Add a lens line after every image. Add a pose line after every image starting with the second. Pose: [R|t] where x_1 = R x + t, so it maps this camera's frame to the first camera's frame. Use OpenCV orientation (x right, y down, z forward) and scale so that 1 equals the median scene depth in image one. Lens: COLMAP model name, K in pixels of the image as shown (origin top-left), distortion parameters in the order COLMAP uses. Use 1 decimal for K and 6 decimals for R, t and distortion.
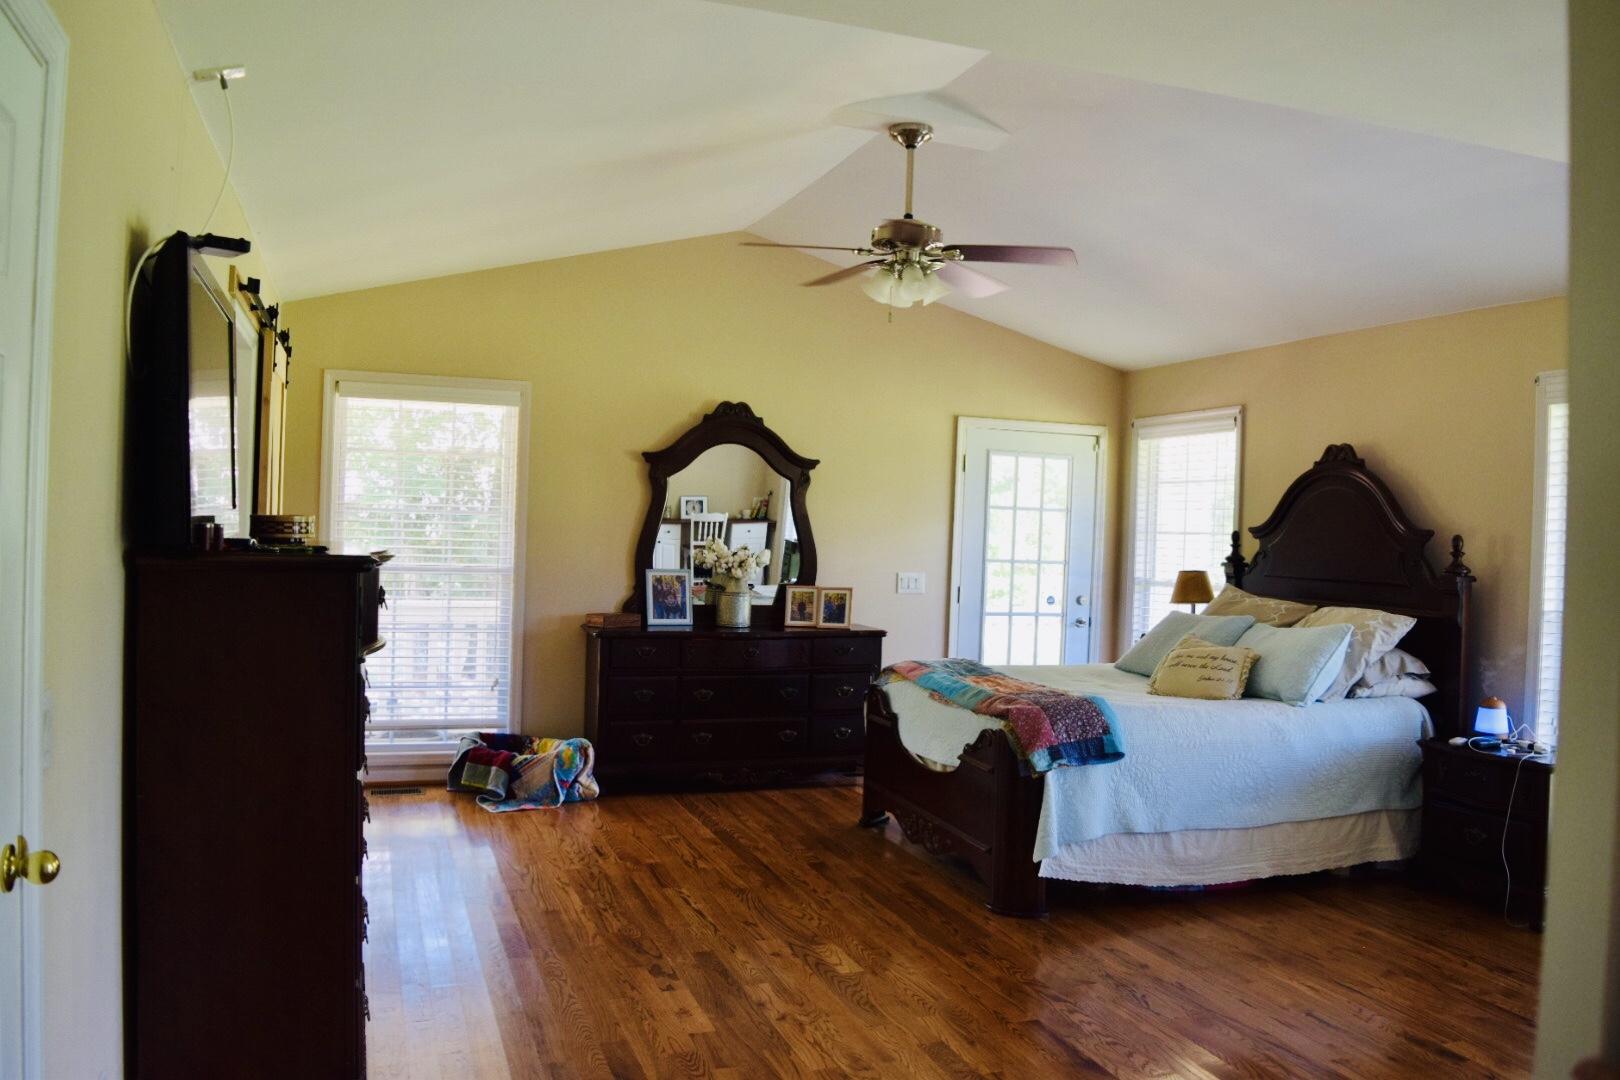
lens RADIAL K [[1254.4, 0, 810.0], [0, 1254.4, 540.0], [0, 0, 1]] dist [-0.096378, 0.013473]
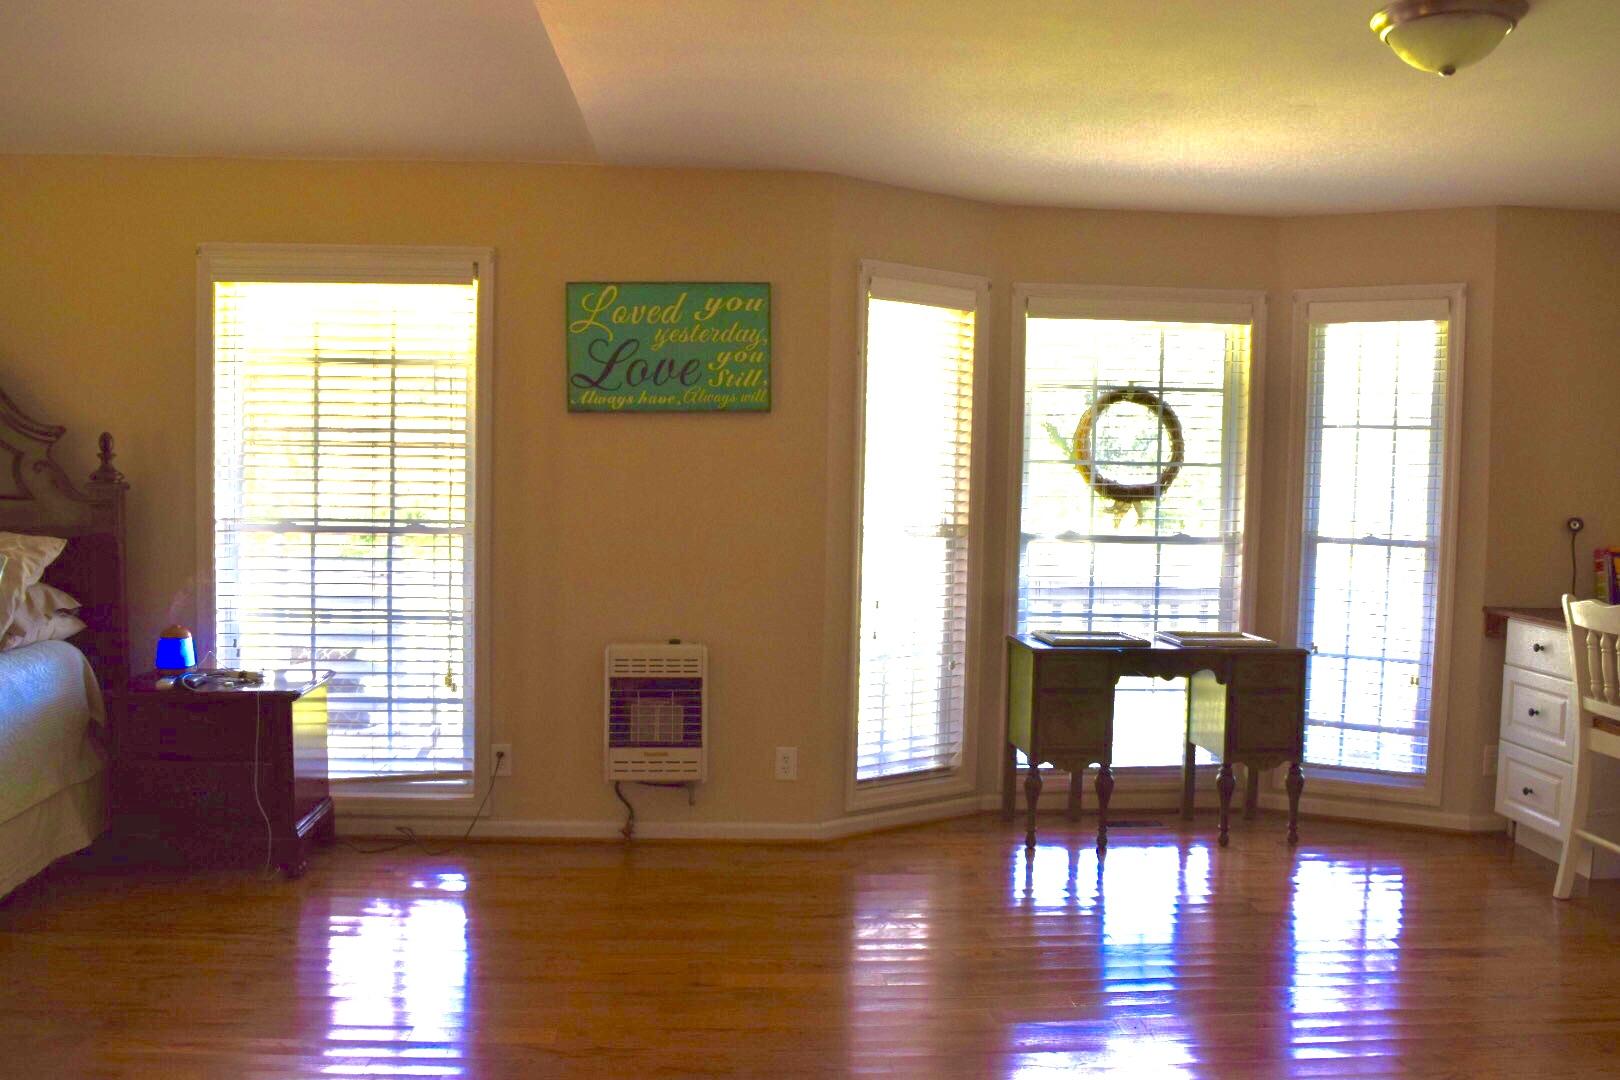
lens RADIAL K [[1254.4, 0, 810.0], [0, 1254.4, 540.0], [0, 0, 1]] dist [-0.096378, 0.013473]
pose [[0.255455, -0.086956, 0.962903, -0.132690], [-0.003724, 0.995851, 0.090919, -0.008089], [-0.966814, -0.026811, 0.254071, 0.341329]]
